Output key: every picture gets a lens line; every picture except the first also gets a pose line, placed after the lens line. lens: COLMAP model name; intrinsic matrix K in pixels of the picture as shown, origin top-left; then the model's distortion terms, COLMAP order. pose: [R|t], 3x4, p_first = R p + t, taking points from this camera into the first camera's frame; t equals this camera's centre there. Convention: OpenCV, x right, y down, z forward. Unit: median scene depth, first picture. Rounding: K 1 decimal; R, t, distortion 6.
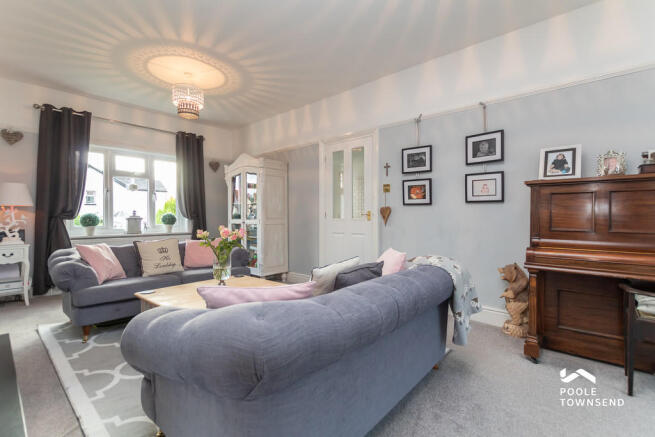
lens RADIAL K [[306.8, 0, 329.9], [0, 306.8, 216.6], [0, 0, 1]] dist [0.012907, 0.000356]
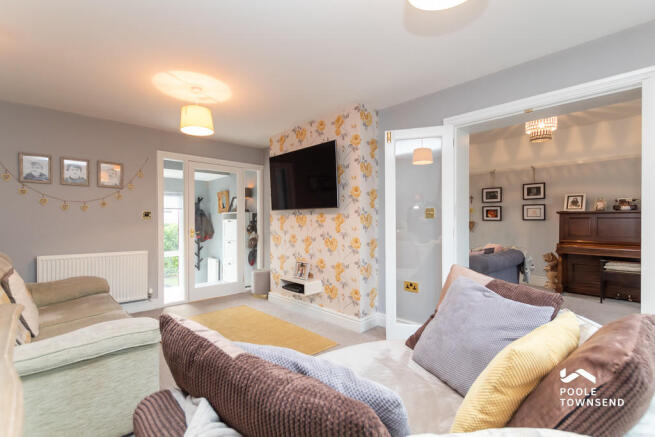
lens RADIAL K [[306.8, 0, 326.4], [0, 306.8, 221.1], [0, 0, 1]] dist [0.012907, 0.000356]
pose [[0.996199, 0.007119, -0.086810, -0.604044], [-0.007633, 0.999955, -0.005594, -0.022180], [0.086766, 0.006236, 0.996209, -0.997356]]
